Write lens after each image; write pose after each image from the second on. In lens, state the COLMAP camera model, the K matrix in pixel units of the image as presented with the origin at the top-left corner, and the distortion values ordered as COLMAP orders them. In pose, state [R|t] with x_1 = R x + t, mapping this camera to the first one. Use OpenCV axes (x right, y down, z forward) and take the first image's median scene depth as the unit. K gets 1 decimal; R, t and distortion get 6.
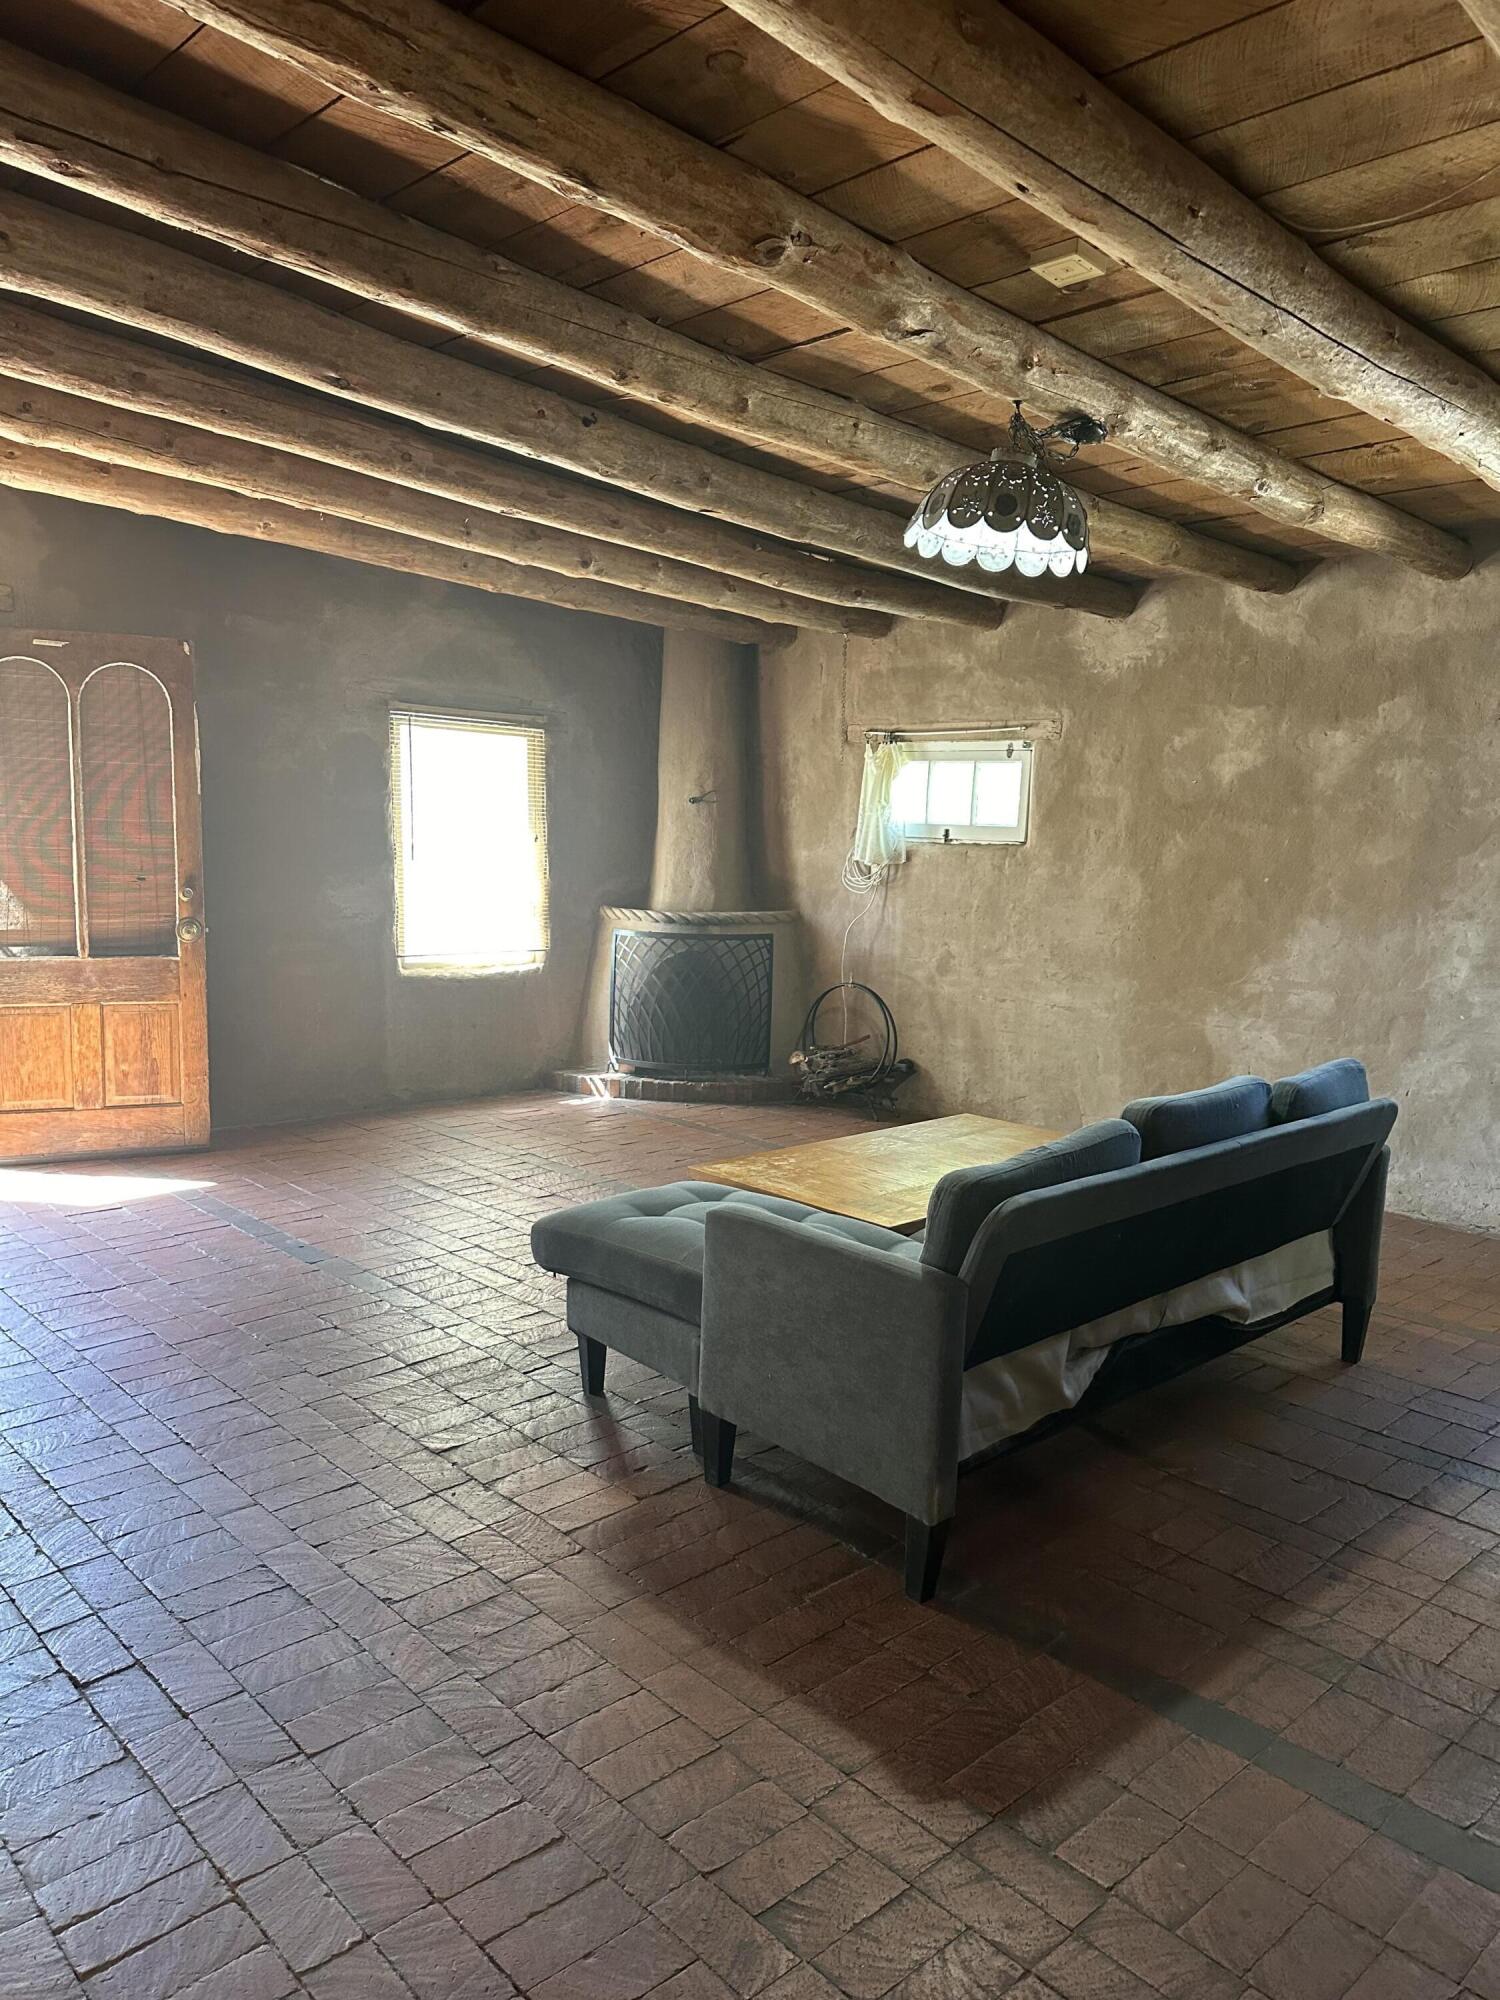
lens RADIAL K [[1404.3, 0, 750.0], [0, 1404.3, 1000.0], [0, 0, 1]] dist [0.145780, -0.276846]
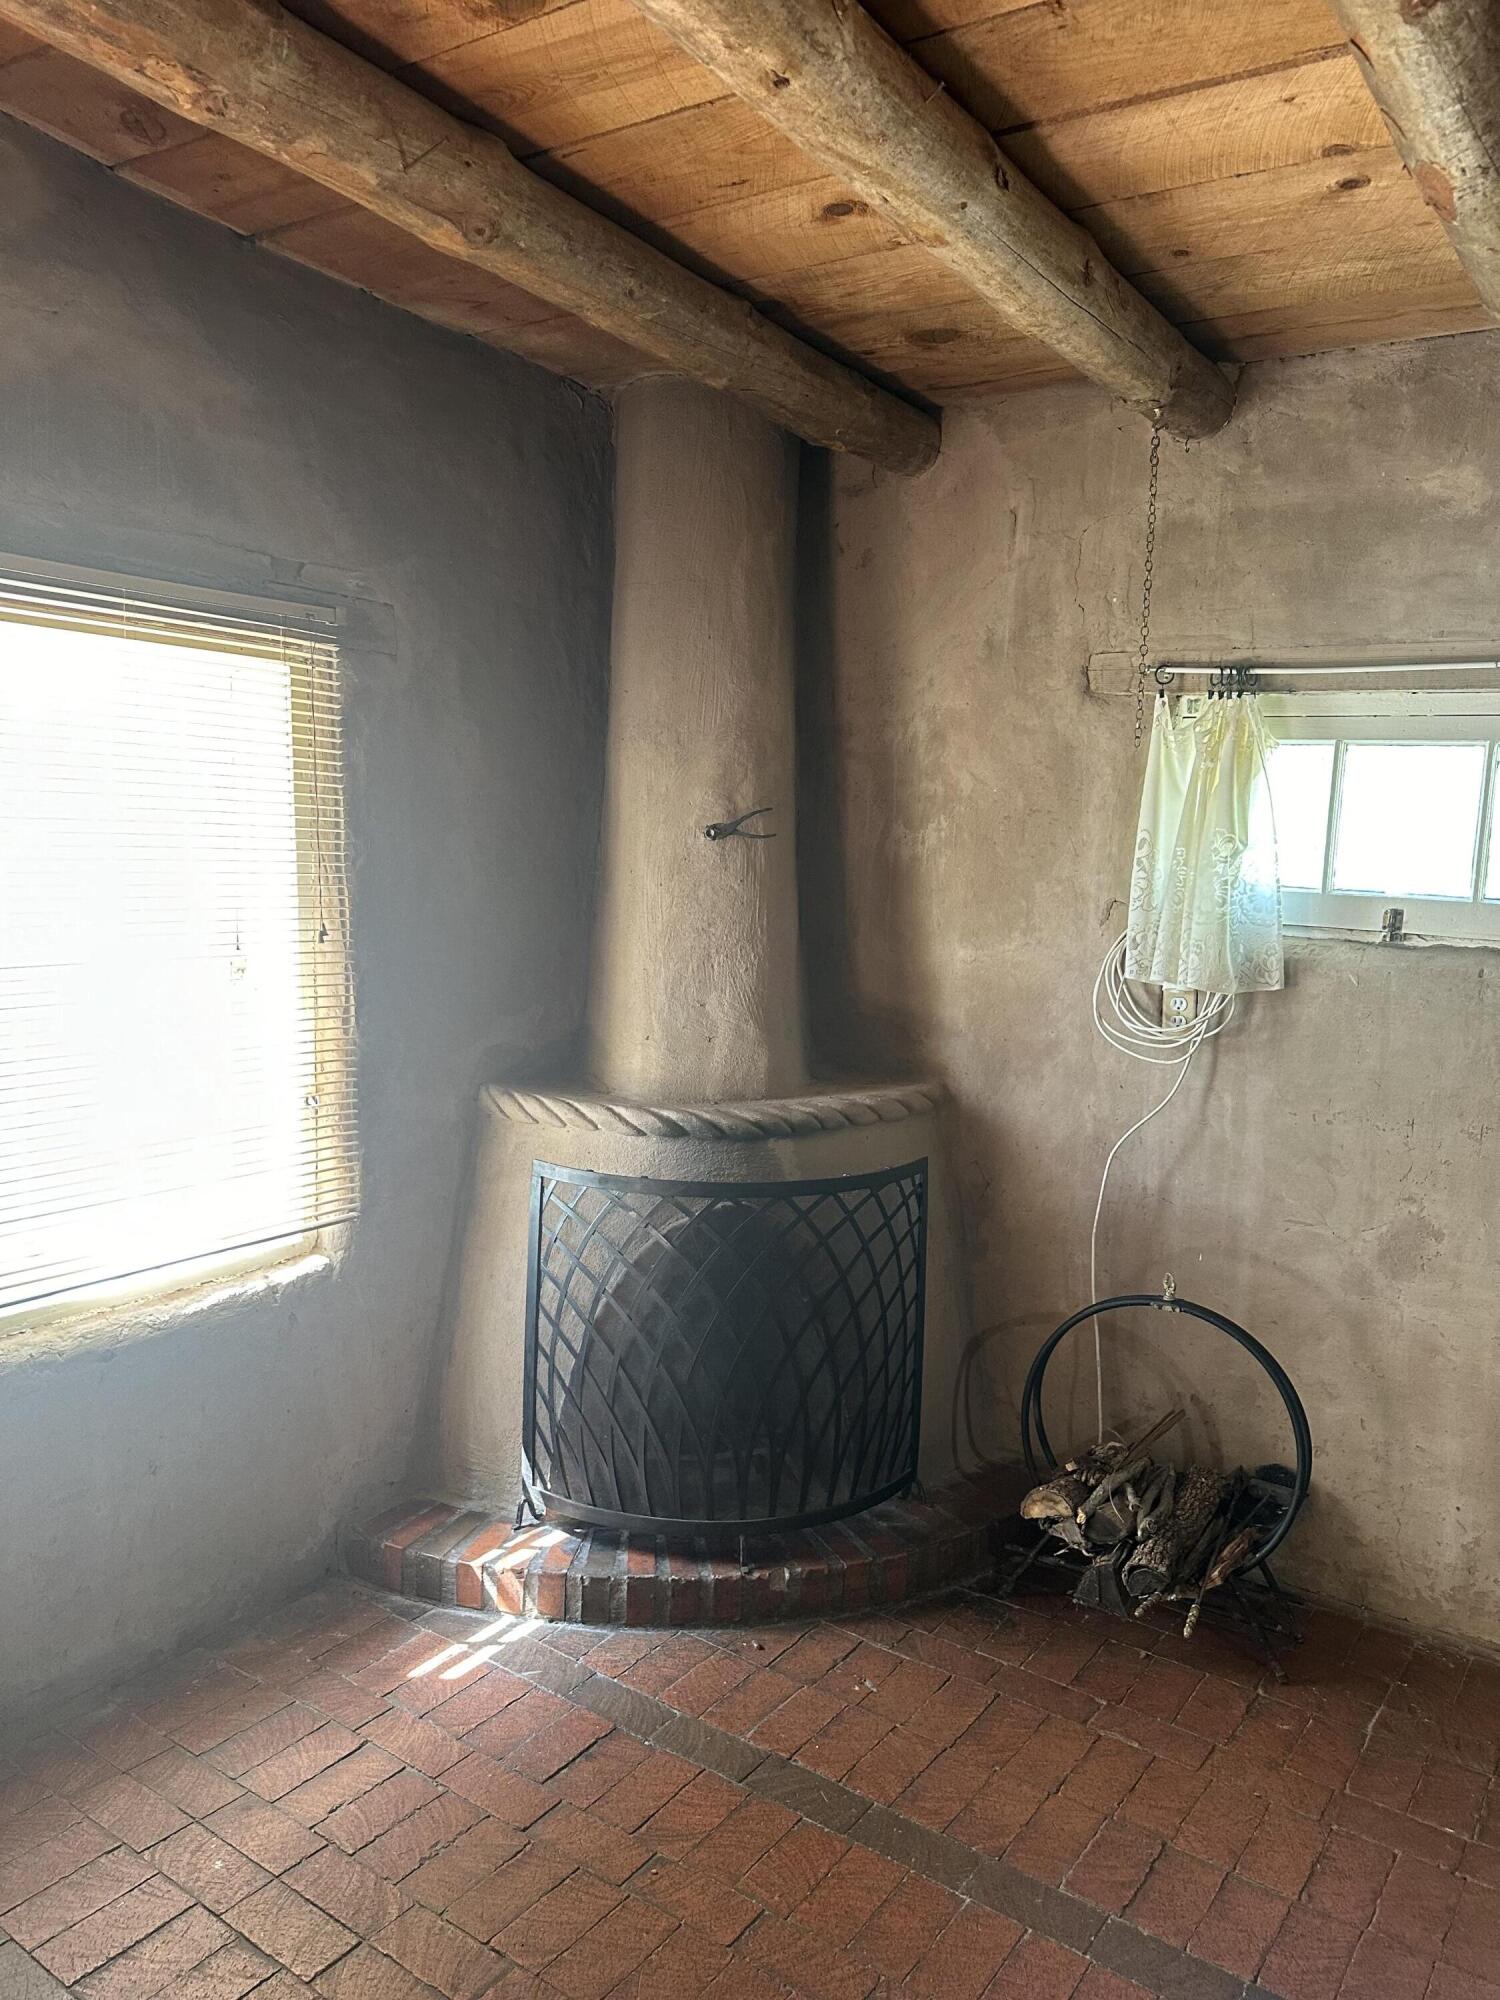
lens RADIAL K [[1404.3, 0, 750.0], [0, 1404.3, 1000.0], [0, 0, 1]] dist [0.145780, -0.276846]
pose [[0.979903, -0.021192, 0.198346, -0.115403], [0.020895, 0.999775, 0.003592, -0.095738], [-0.198378, 0.000625, 0.980125, 0.606927]]
